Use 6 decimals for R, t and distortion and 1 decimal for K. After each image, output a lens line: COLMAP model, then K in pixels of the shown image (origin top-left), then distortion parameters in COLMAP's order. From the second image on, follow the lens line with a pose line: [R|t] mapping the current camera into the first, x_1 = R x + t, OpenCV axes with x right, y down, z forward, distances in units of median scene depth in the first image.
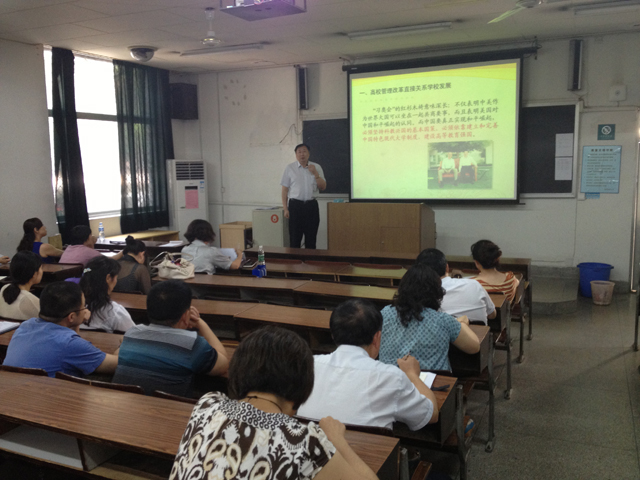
lens RADIAL K [[648.1, 0, 319.8], [0, 648.1, 239.0], [0, 0, 1]] dist [-0.008876, 0.000000]
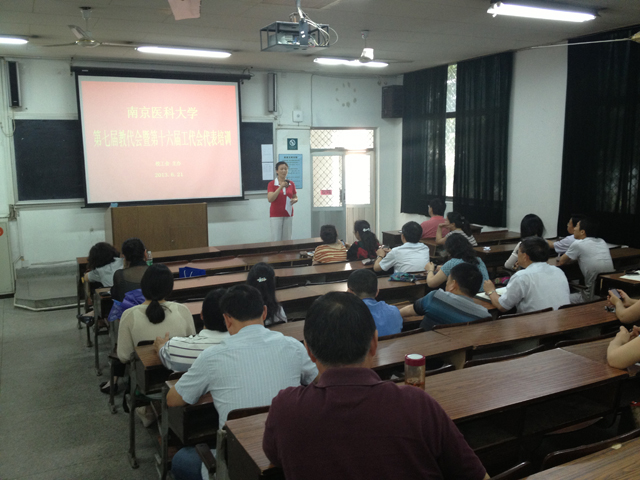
lens RADIAL K [[648.1, 0, 320.0], [0, 648.1, 242.0], [0, 0, 1]] dist [-0.008876, 0.000000]
pose [[0.562869, -0.101253, 0.820321, -0.649238], [0.087910, 0.994173, 0.062391, -0.039007], [-0.821858, 0.036997, 0.568490, 0.178050]]
